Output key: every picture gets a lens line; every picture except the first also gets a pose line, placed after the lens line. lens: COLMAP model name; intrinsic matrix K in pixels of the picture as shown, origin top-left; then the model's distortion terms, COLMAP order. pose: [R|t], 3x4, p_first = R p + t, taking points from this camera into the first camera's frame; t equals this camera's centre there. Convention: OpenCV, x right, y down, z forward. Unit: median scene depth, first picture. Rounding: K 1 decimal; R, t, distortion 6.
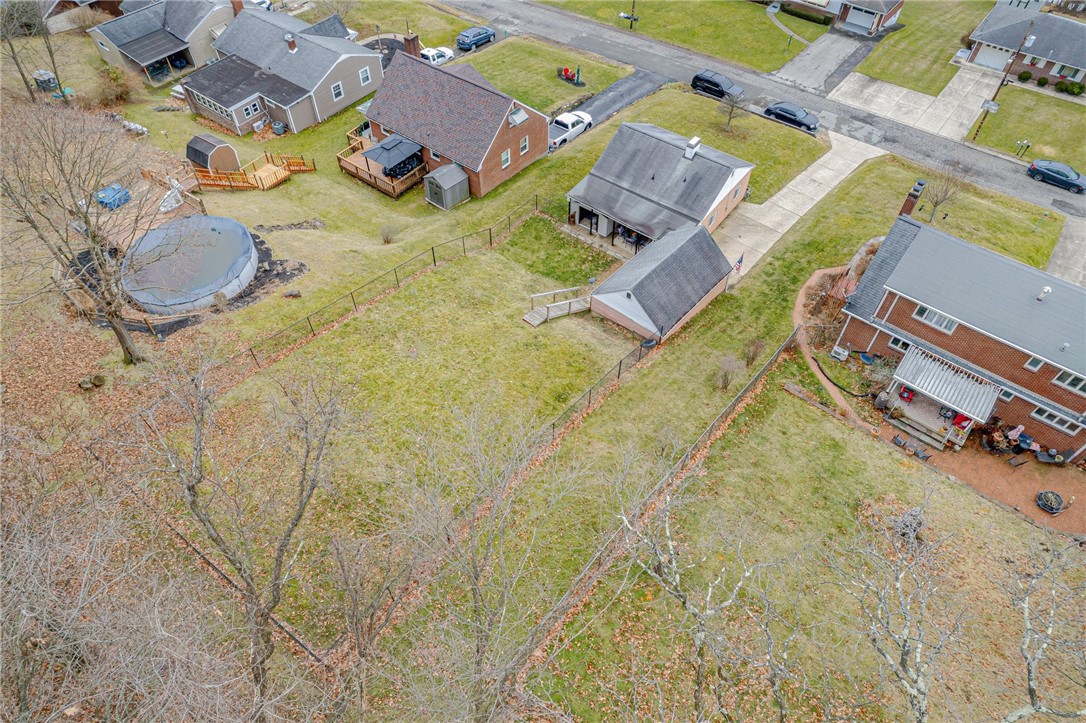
lens RADIAL K [[699.4, 0, 547.7], [0, 699.4, 362.6], [0, 0, 1]] dist [-0.082928, 0.074974]
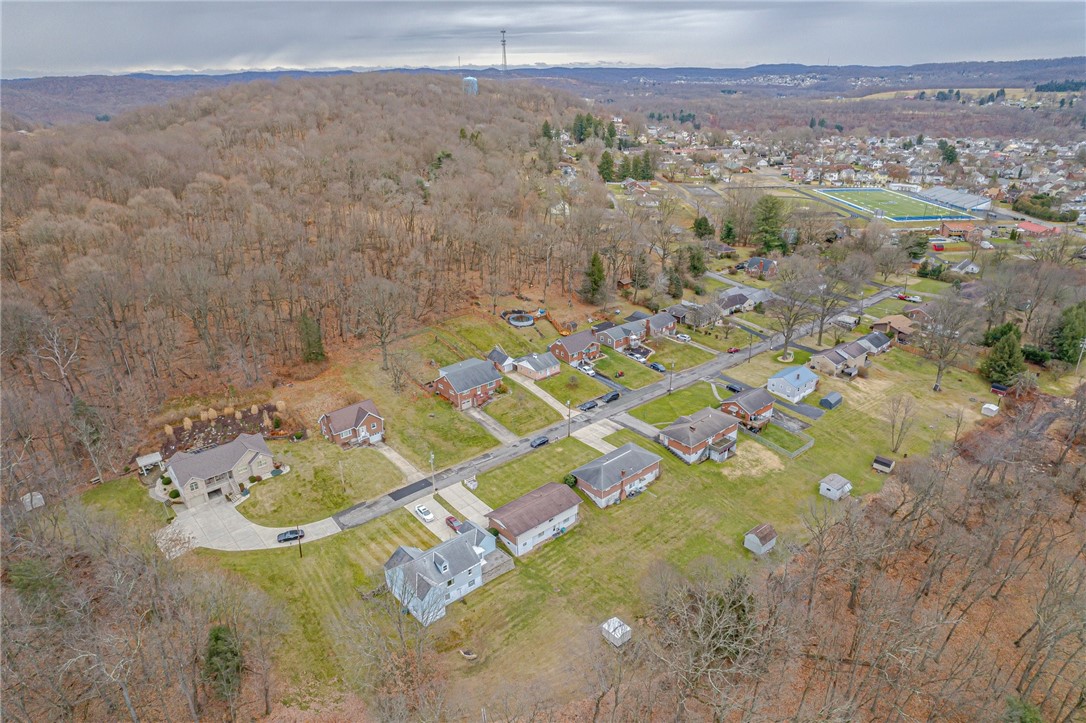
lens RADIAL K [[699.4, 0, 547.7], [0, 699.4, 362.6], [0, 0, 1]] dist [-0.082928, 0.074974]
pose [[-0.168769, 0.400719, -0.900523, 3.009456], [-0.754926, 0.534861, 0.379487, -1.465648], [0.633722, 0.743874, 0.212245, 0.138561]]
